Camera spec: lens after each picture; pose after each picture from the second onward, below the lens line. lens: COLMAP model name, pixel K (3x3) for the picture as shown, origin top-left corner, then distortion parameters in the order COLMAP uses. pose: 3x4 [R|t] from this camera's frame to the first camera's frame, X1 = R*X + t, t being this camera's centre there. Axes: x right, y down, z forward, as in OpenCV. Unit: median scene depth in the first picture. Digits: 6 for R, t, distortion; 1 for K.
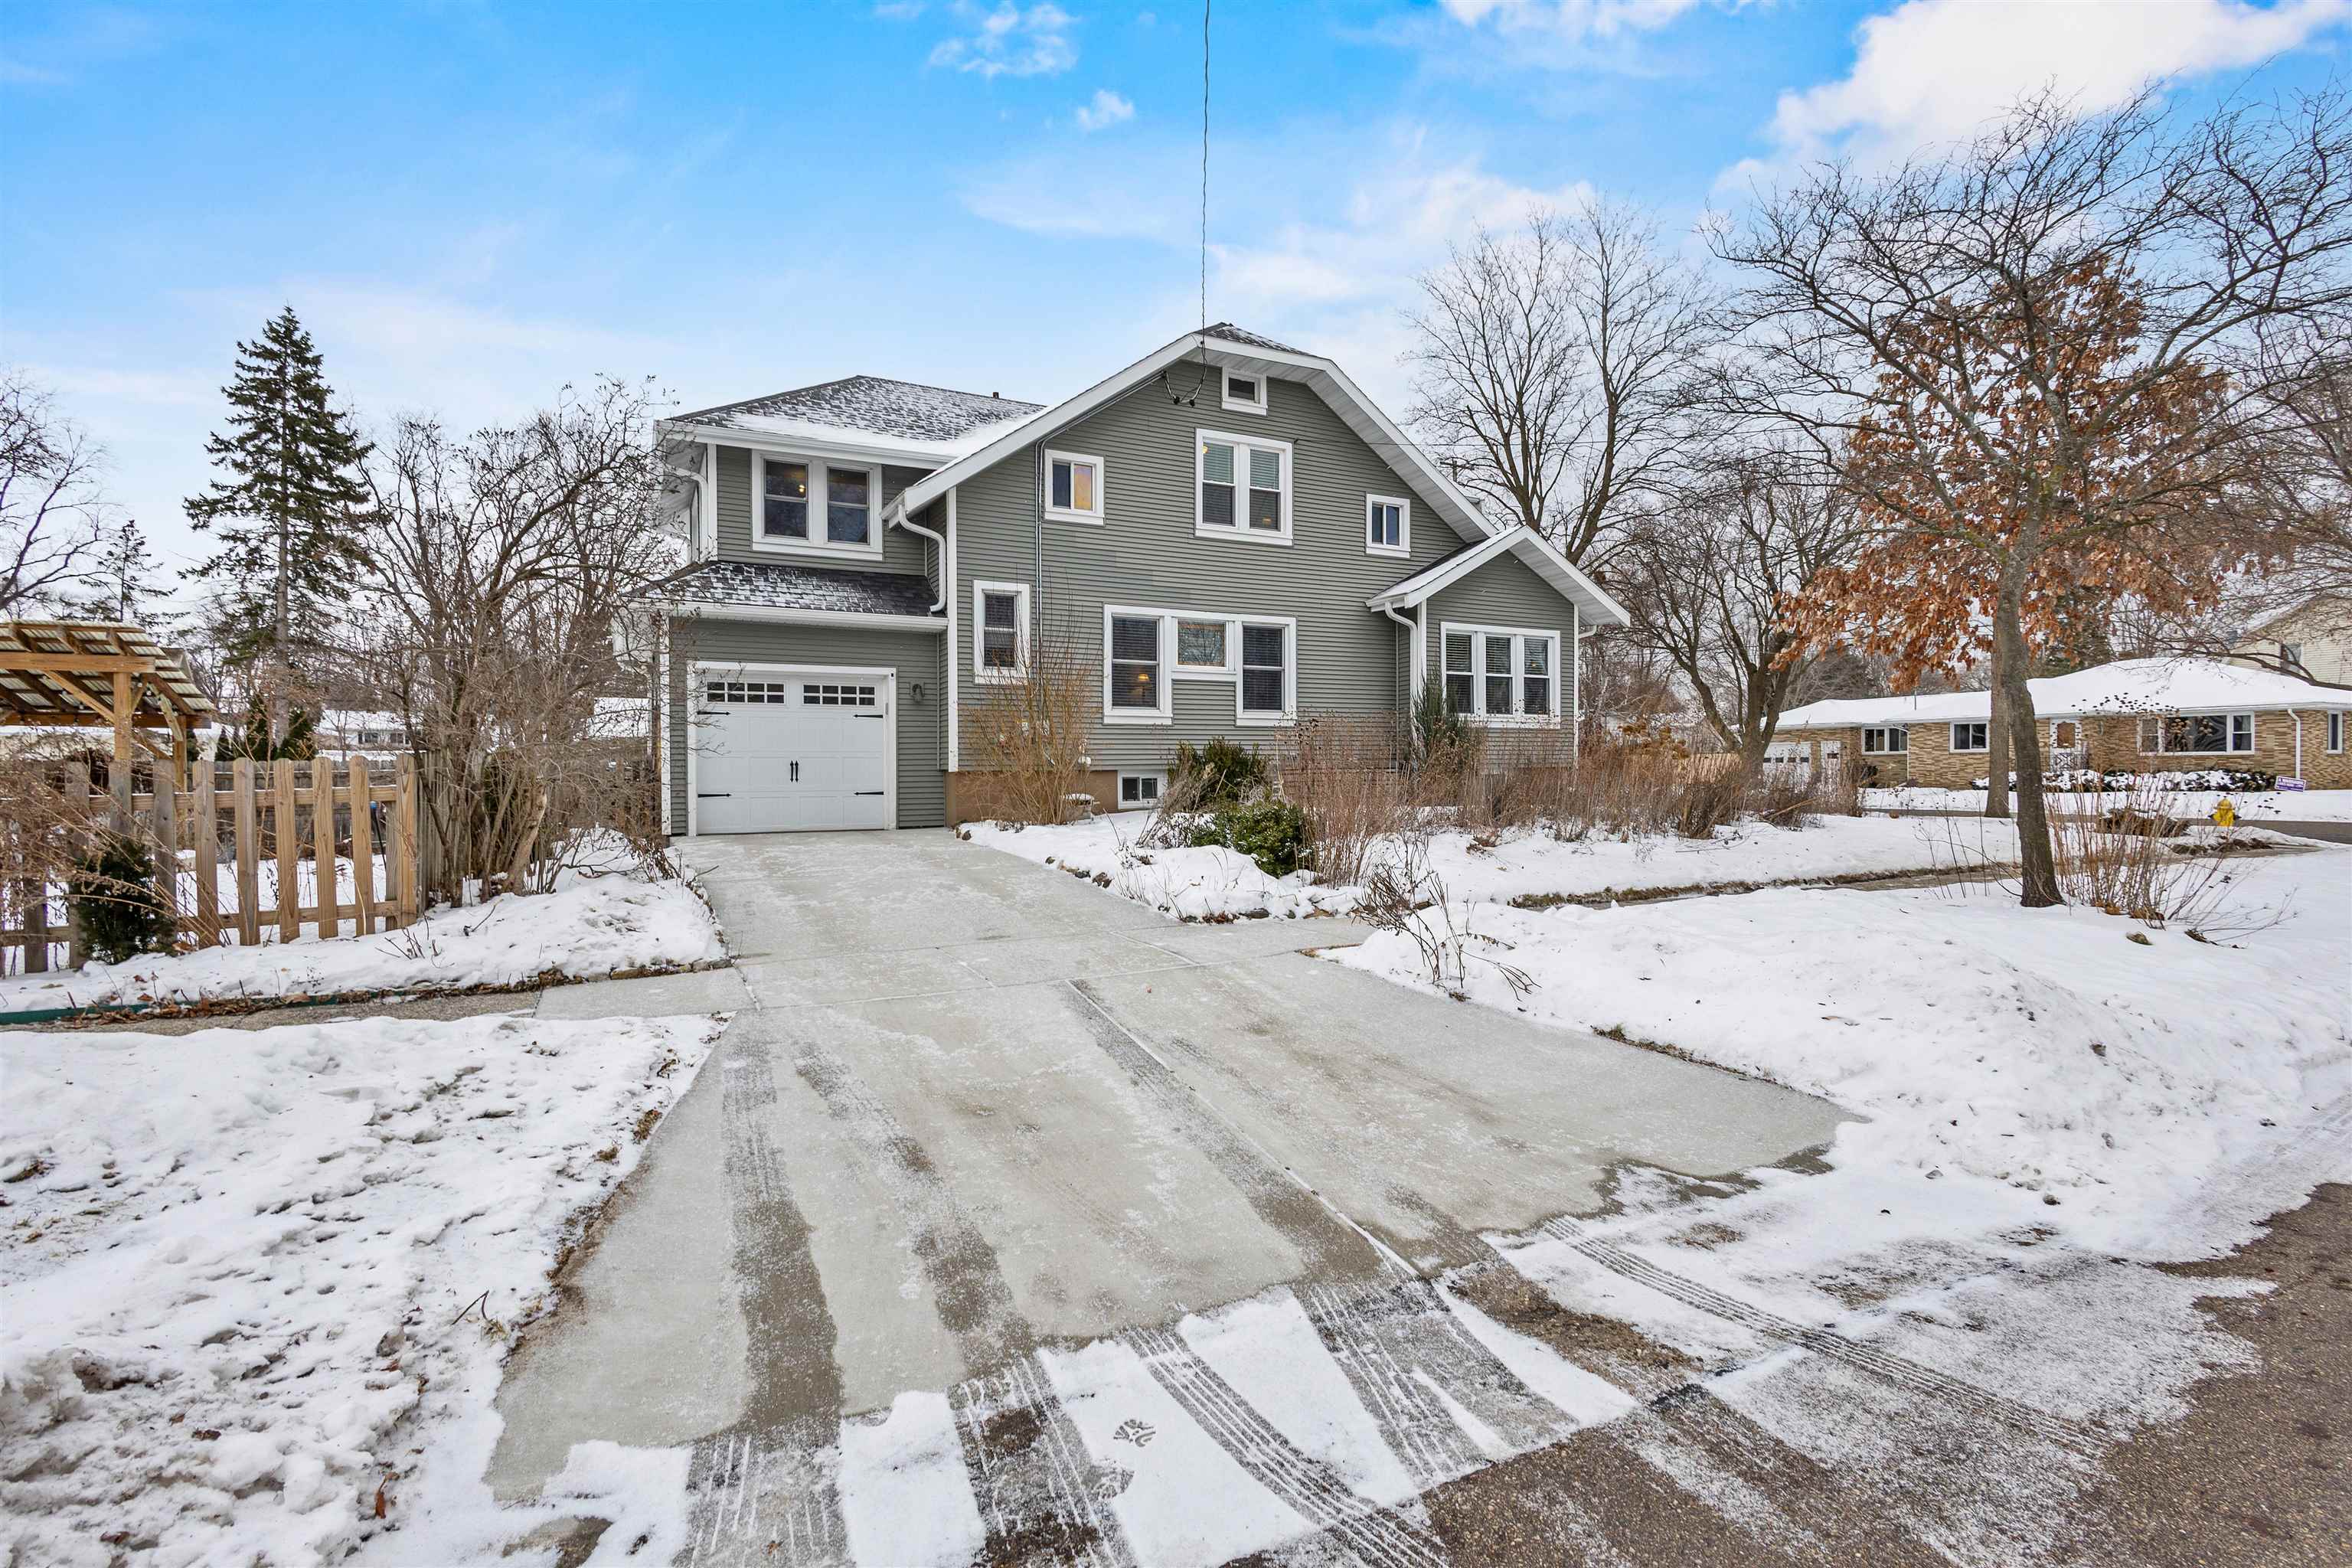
lens RADIAL K [[1068.2, 0, 1176.0], [0, 1068.2, 784.0], [0, 0, 1]] dist [0.003641, 0.000552]
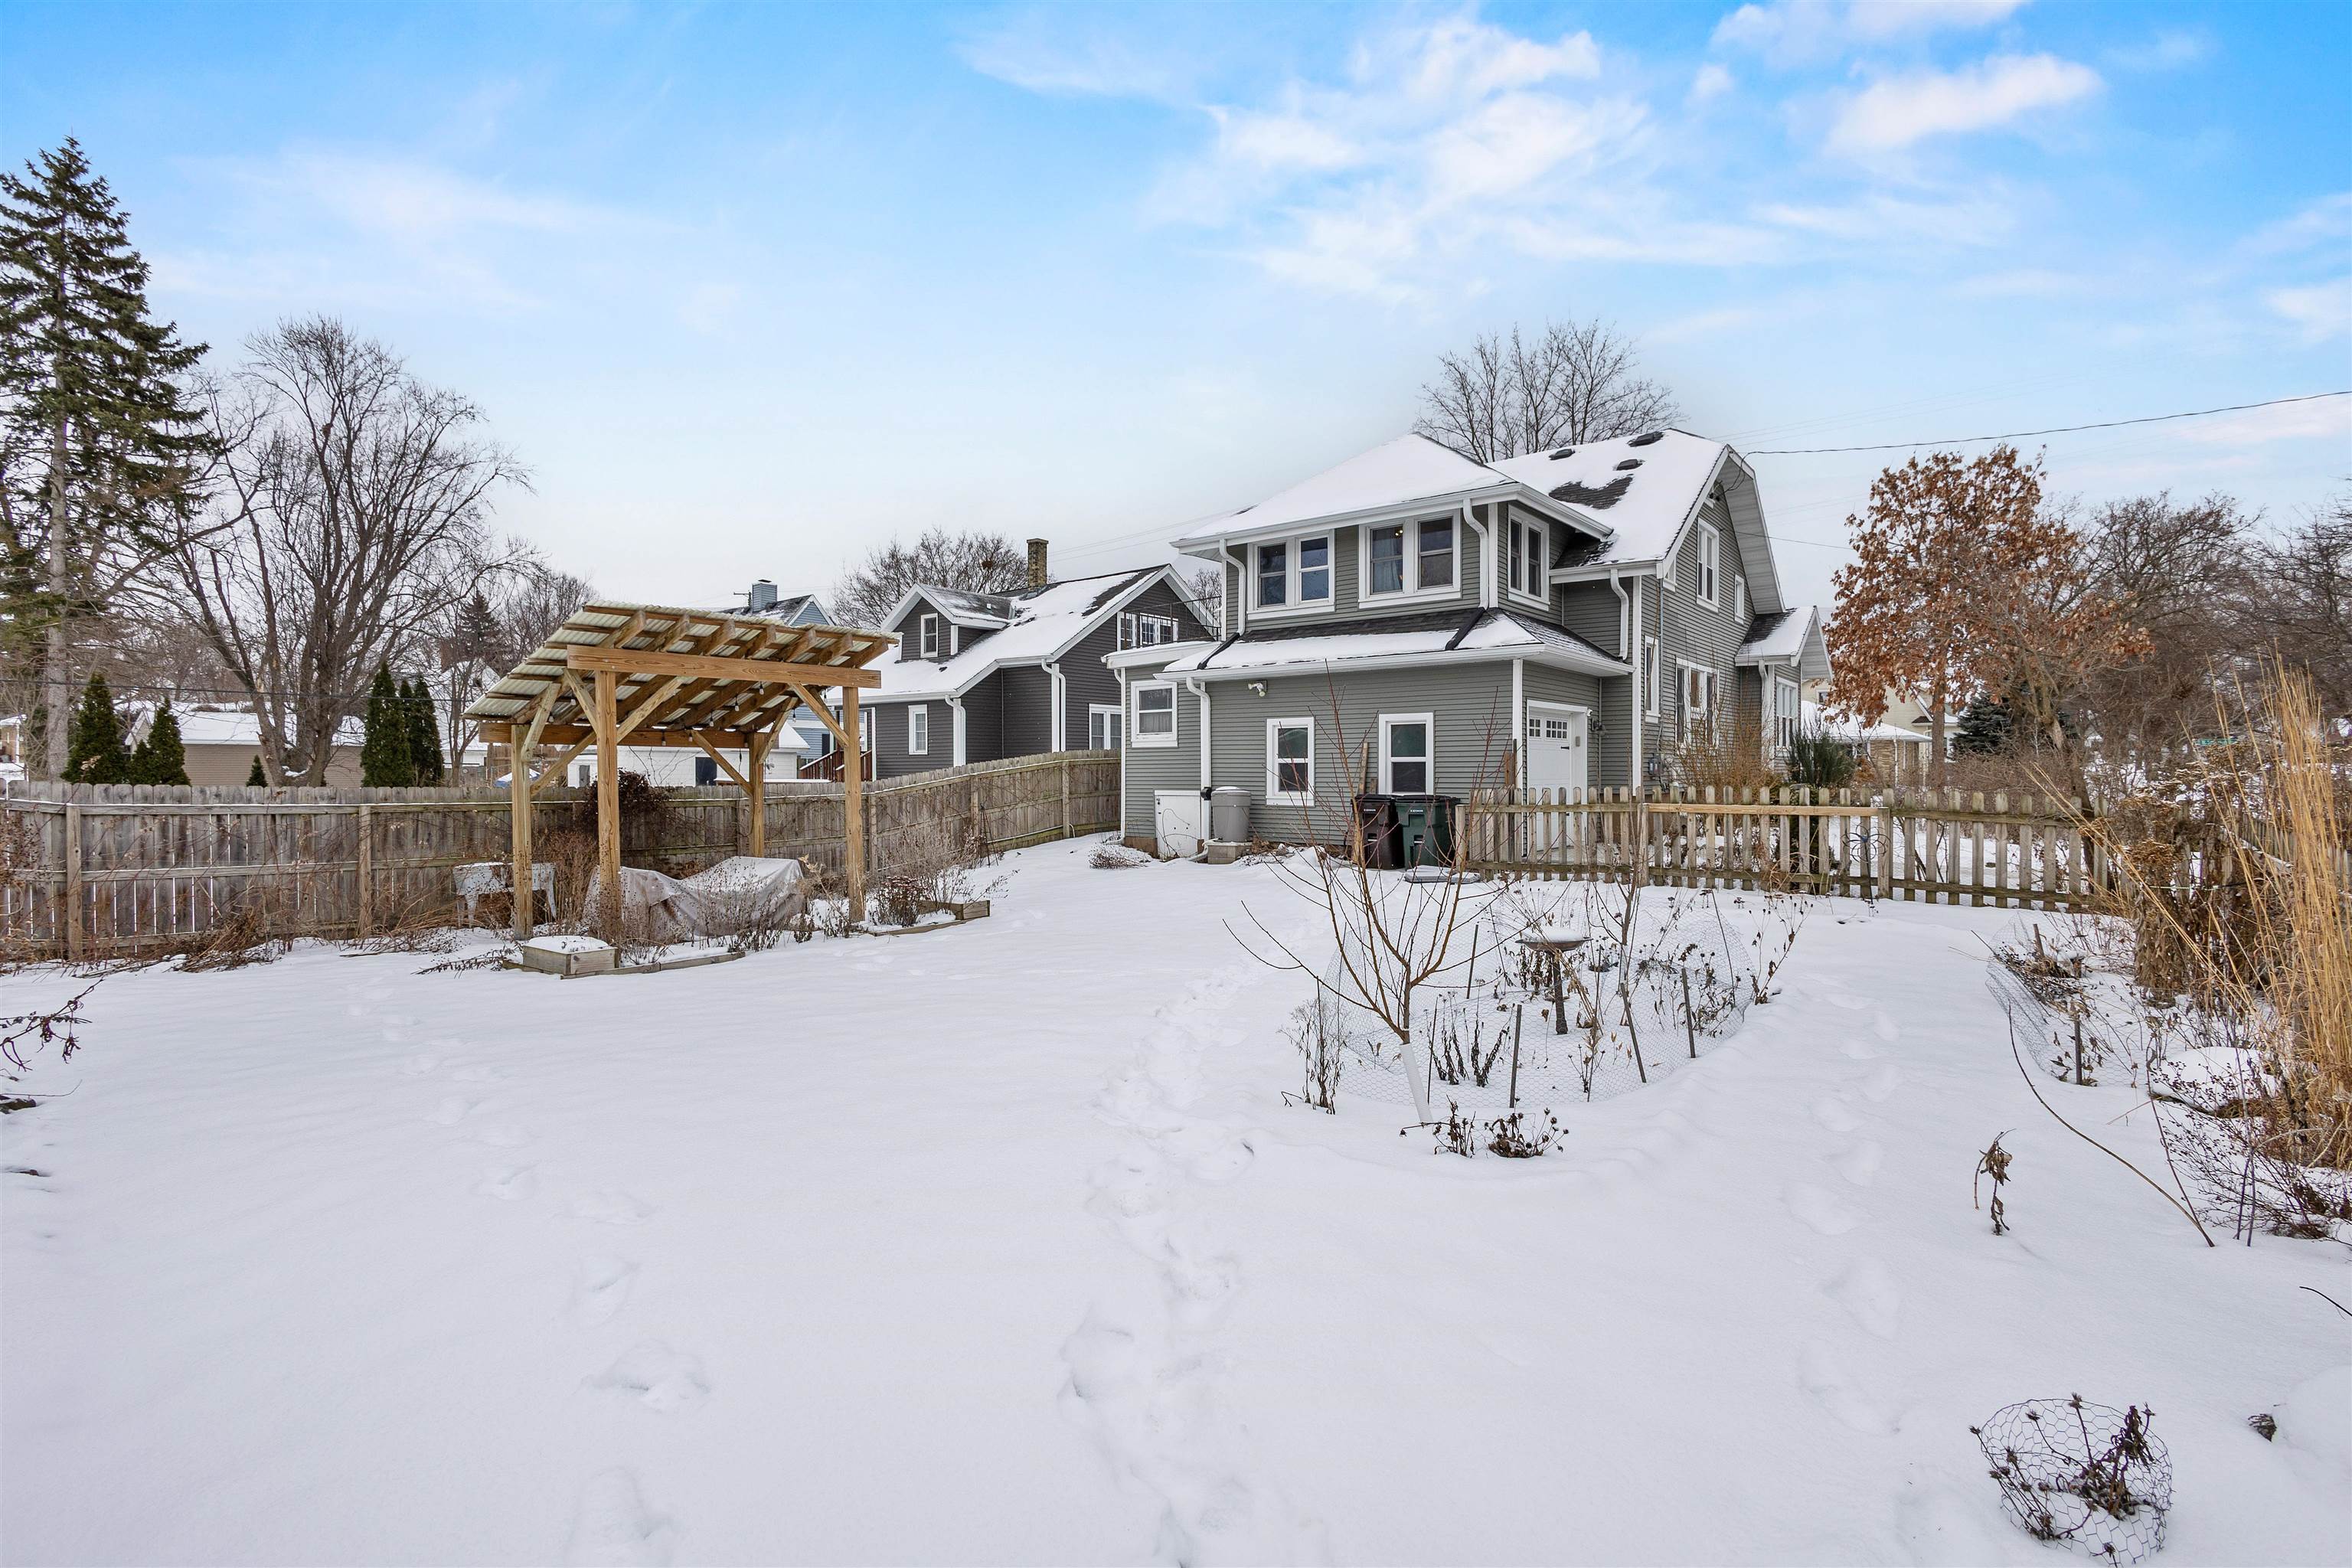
lens RADIAL K [[1068.2, 0, 1176.0], [0, 1068.2, 784.0], [0, 0, 1]] dist [0.003641, 0.000552]
pose [[0.915572, -0.003071, 0.402141, -0.614060], [0.003223, 0.999995, 0.000300, -0.013491], [-0.402140, 0.001022, 0.915577, 0.059766]]
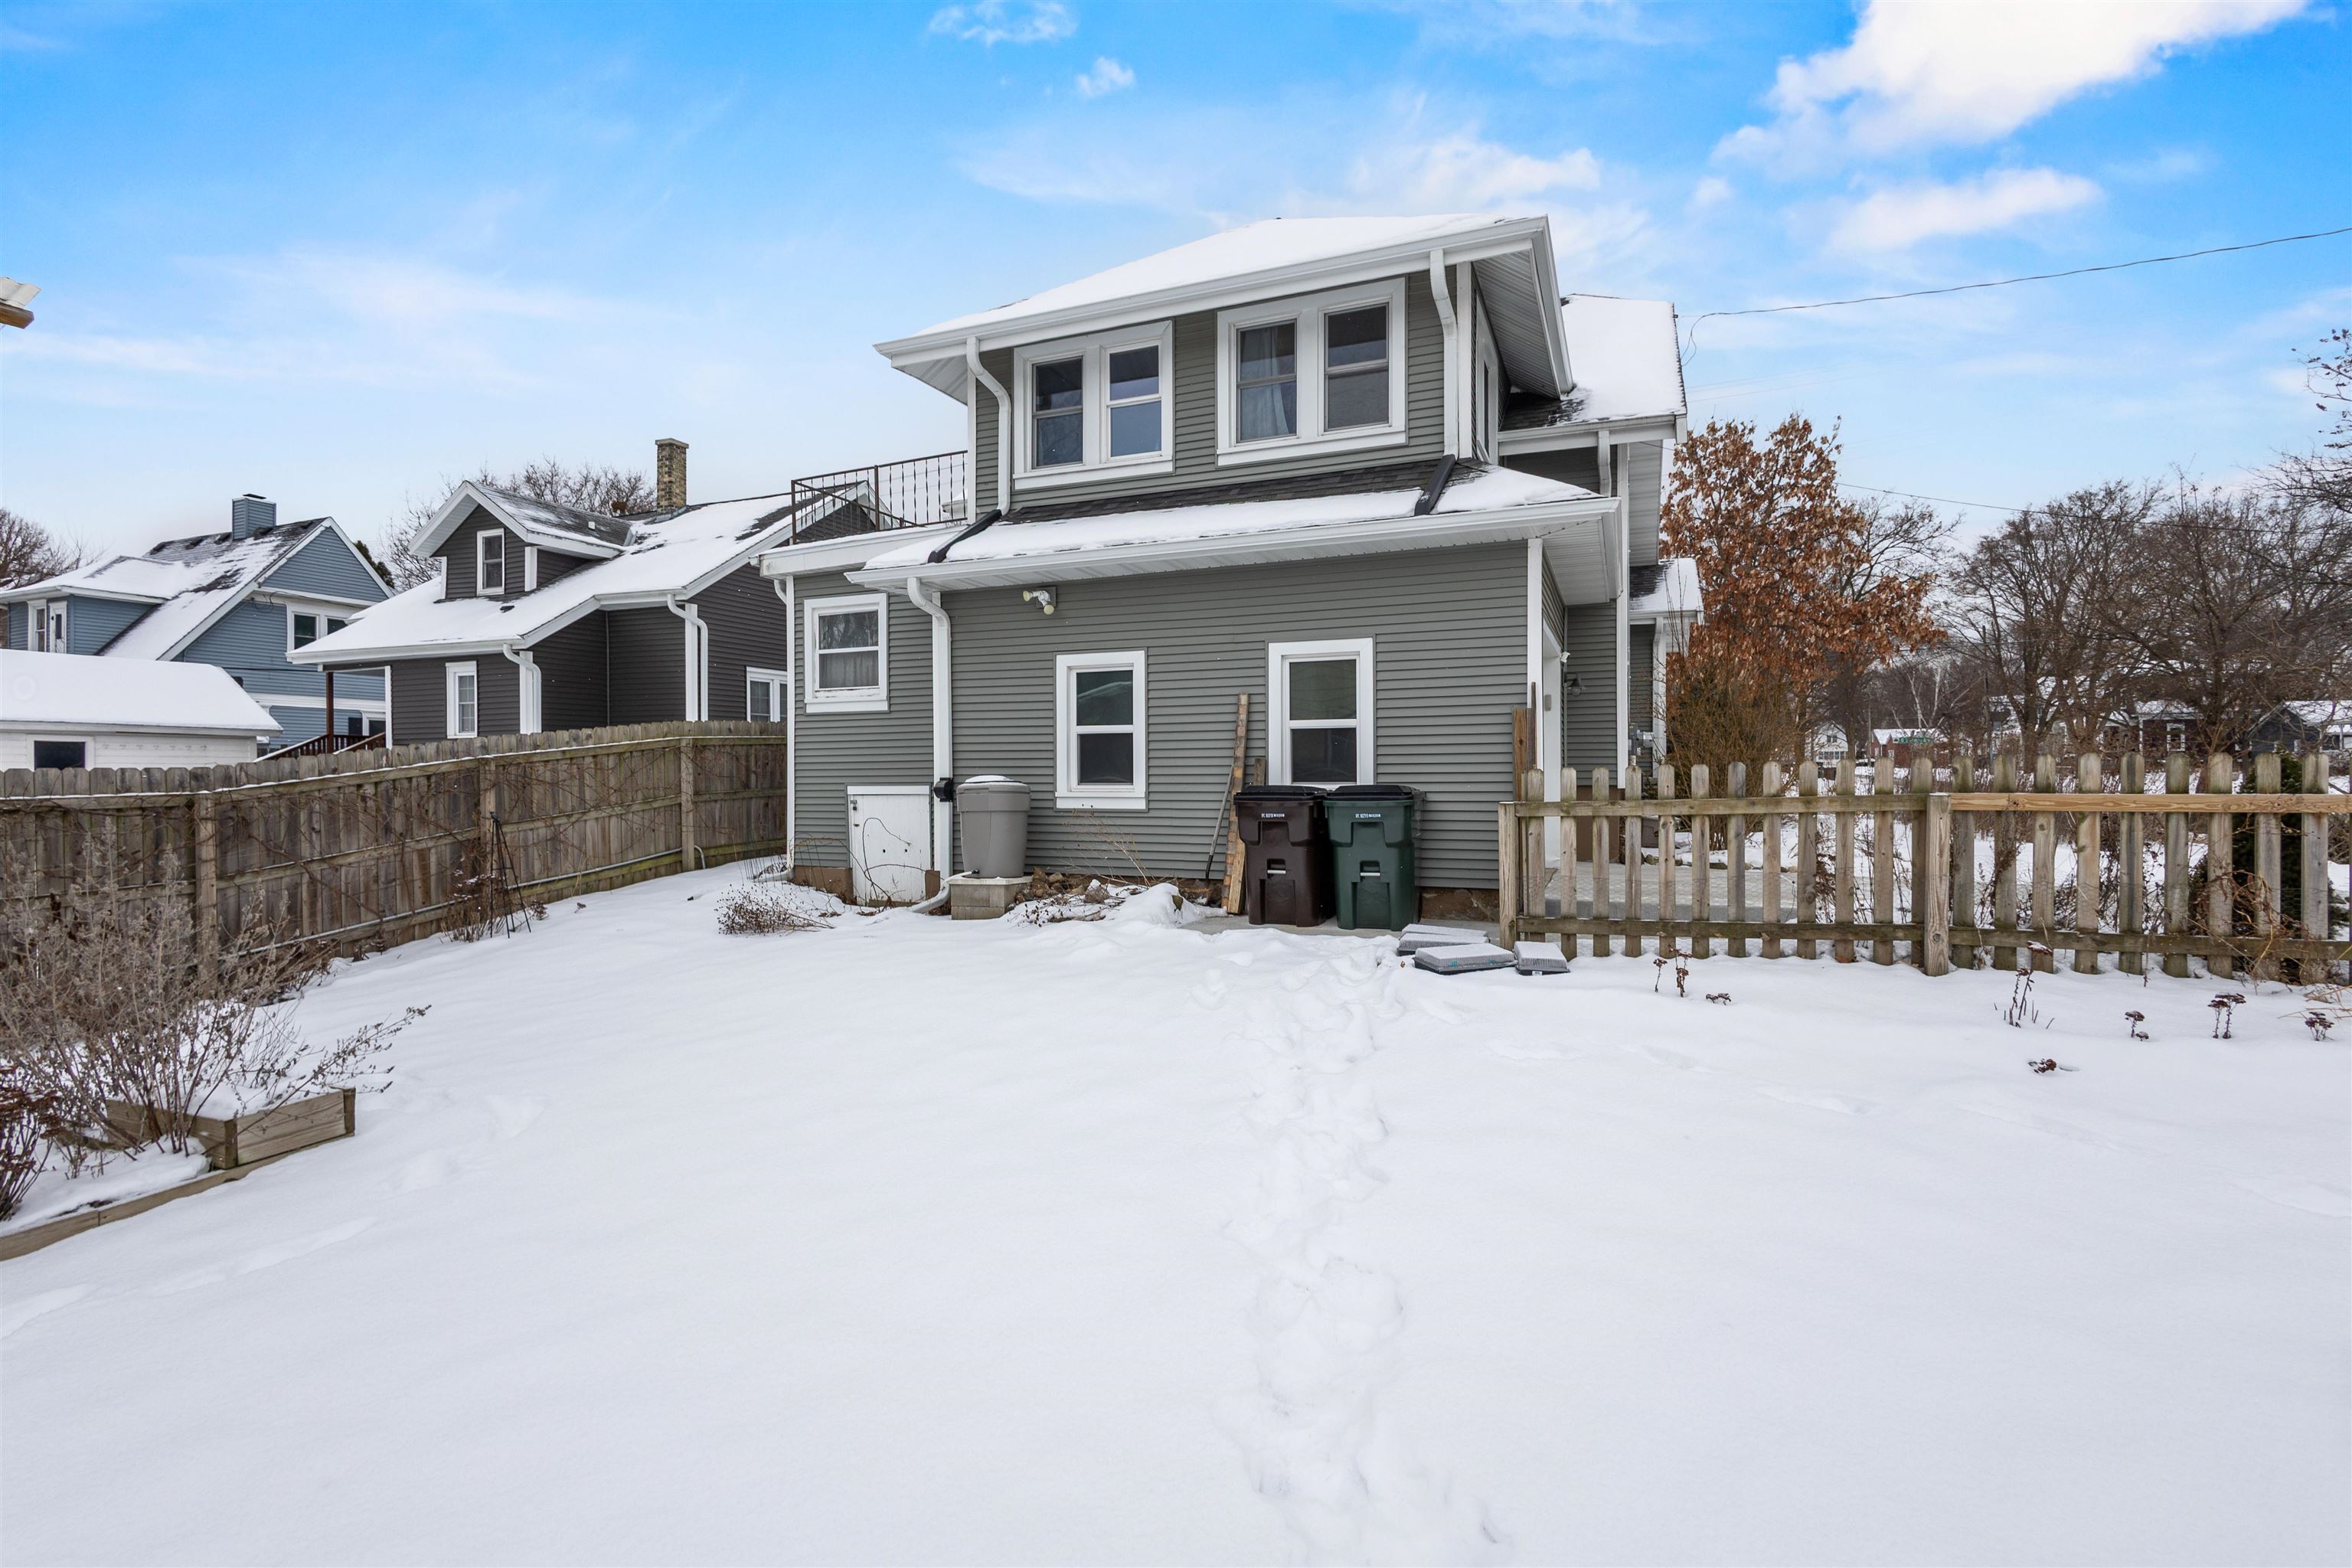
lens RADIAL K [[1068.2, 0, 1176.0], [0, 1068.2, 784.0], [0, 0, 1]] dist [0.003641, 0.000552]
pose [[0.768409, -0.004316, 0.639944, -0.505471], [0.009210, 0.999948, -0.004314, -0.006820], [-0.639892, 0.009208, 0.768409, 0.323834]]
